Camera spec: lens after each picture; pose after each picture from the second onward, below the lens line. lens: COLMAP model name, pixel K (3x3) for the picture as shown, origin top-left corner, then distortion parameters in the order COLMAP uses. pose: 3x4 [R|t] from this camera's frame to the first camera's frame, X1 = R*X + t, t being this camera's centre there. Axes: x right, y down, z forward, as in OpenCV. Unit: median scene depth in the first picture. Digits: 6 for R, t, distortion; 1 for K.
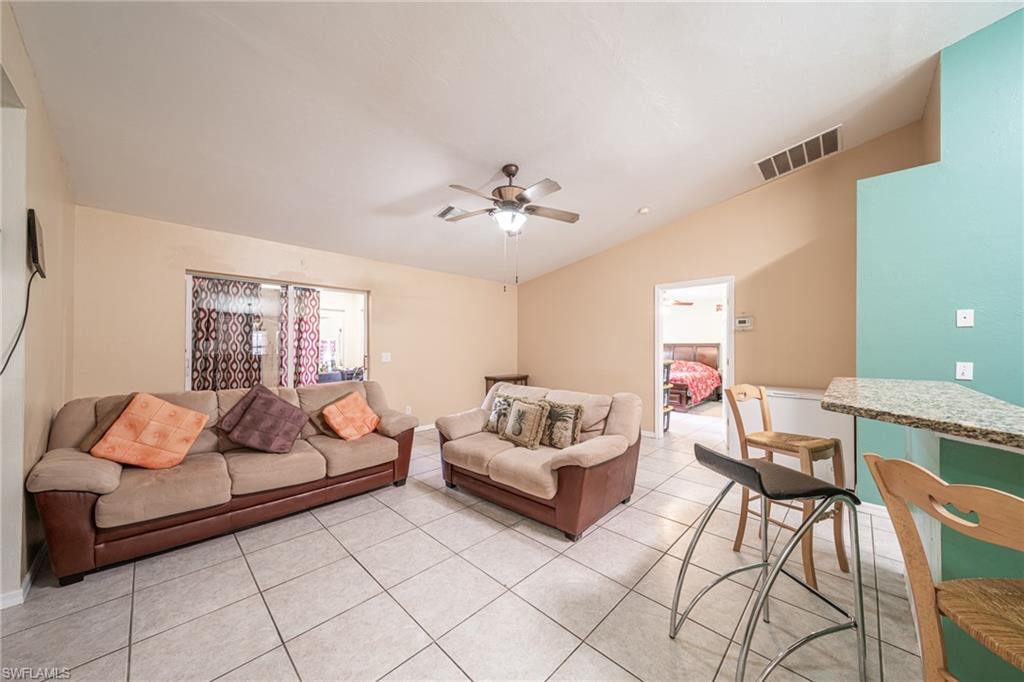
lens RADIAL K [[356.8, 0, 526.4], [0, 356.8, 345.9], [0, 0, 1]] dist [0.002901, 0.000320]
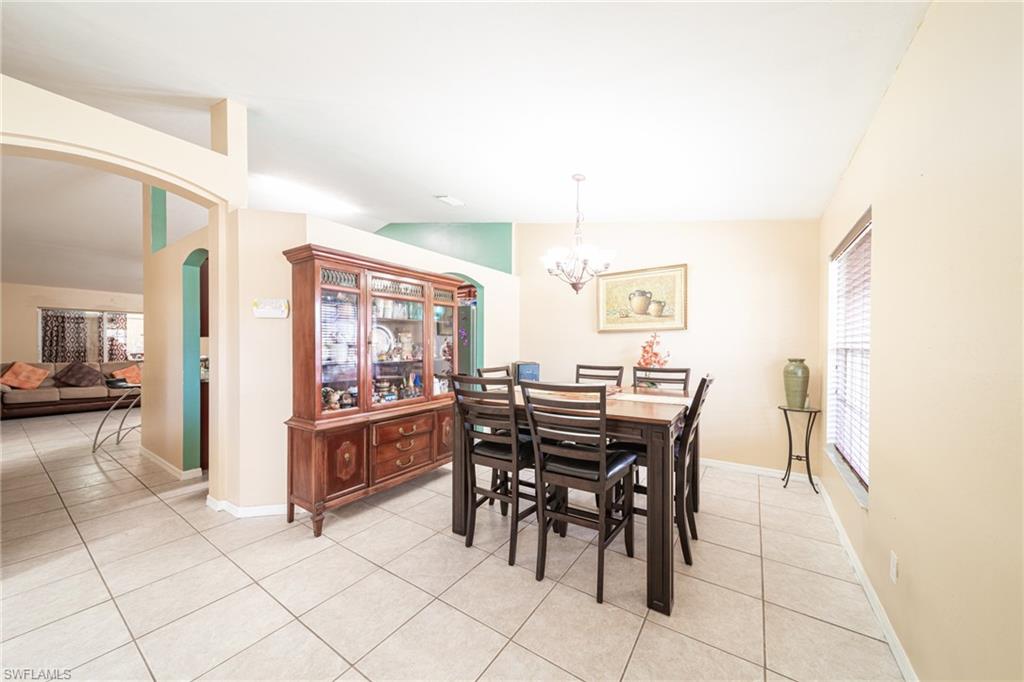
lens RADIAL K [[356.8, 0, 517.0], [0, 356.8, 344.9], [0, 0, 1]] dist [0.002901, 0.000320]
pose [[0.984864, 0.005072, 0.173257, 1.799082], [-0.004228, 0.999977, -0.005241, 0.007955], [-0.173280, 0.004429, 0.984863, -1.938378]]
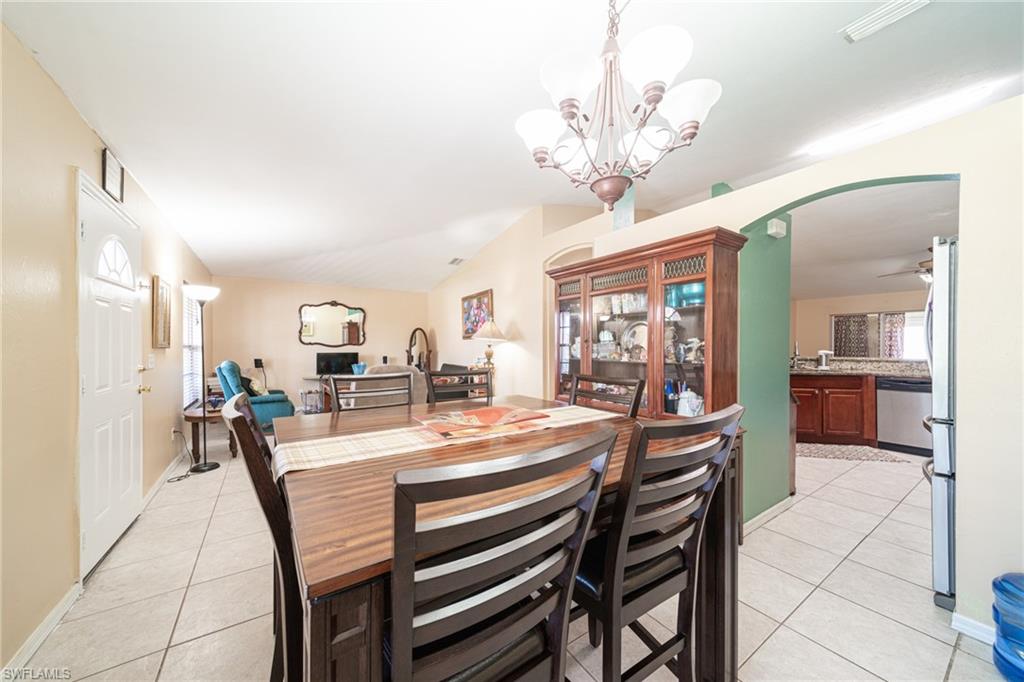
lens RADIAL K [[356.8, 0, 513.9], [0, 356.8, 346.4], [0, 0, 1]] dist [0.002901, 0.000320]
pose [[-0.219135, 0.002697, -0.975691, 2.700480], [-0.000149, 0.999996, 0.002798, 0.013722], [0.975694, 0.000759, -0.219134, -0.795693]]
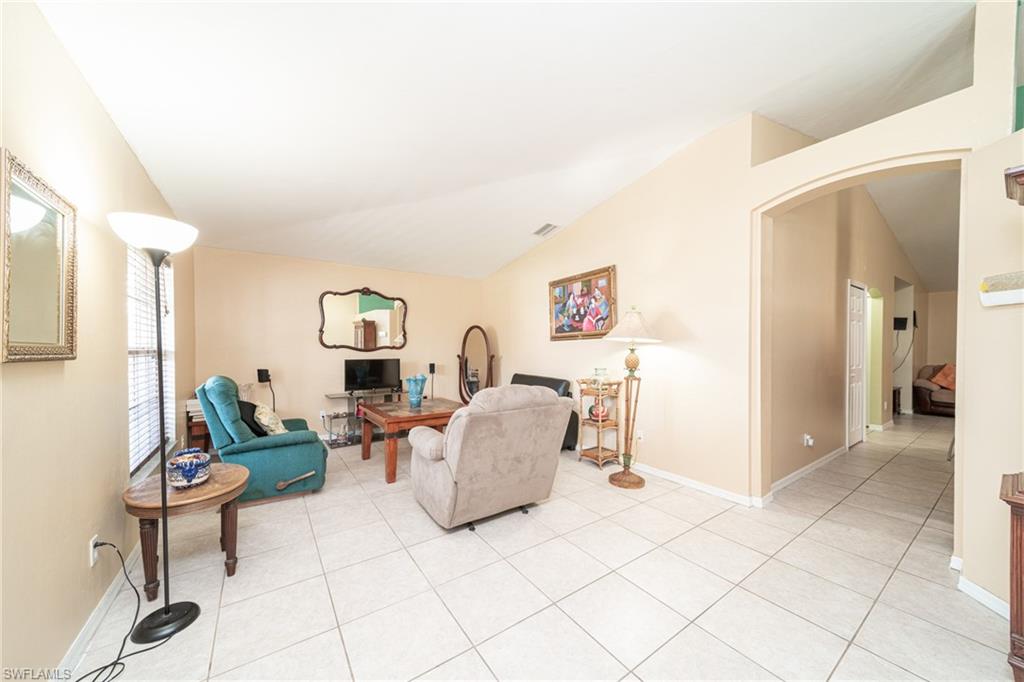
lens RADIAL K [[356.8, 0, 511.8], [0, 356.8, 349.5], [0, 0, 1]] dist [0.002901, 0.000320]
pose [[-0.208924, 0.004408, -0.977922, 2.094851], [-0.000111, 0.999990, 0.004531, 0.006548], [0.977932, 0.001055, -0.208921, -1.543856]]
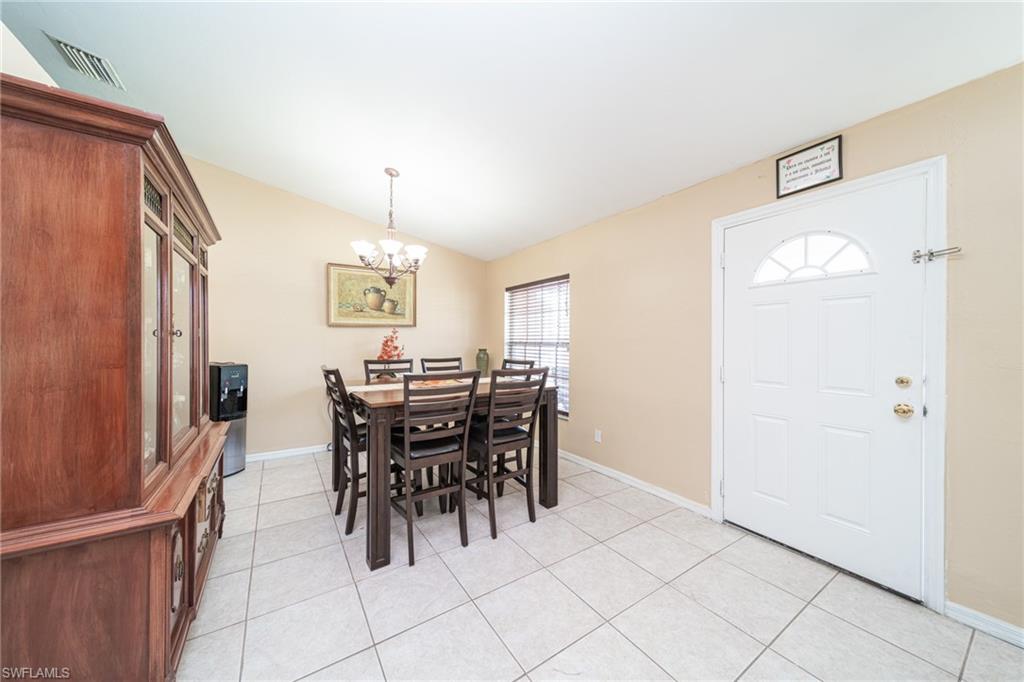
lens RADIAL K [[356.8, 0, 504.1], [0, 356.8, 343.6], [0, 0, 1]] dist [0.002901, 0.000320]
pose [[0.221191, -0.003150, 0.975225, 1.135948], [-0.003396, 0.999986, 0.004000, 0.008596], [-0.975225, -0.004197, 0.221178, -1.443686]]
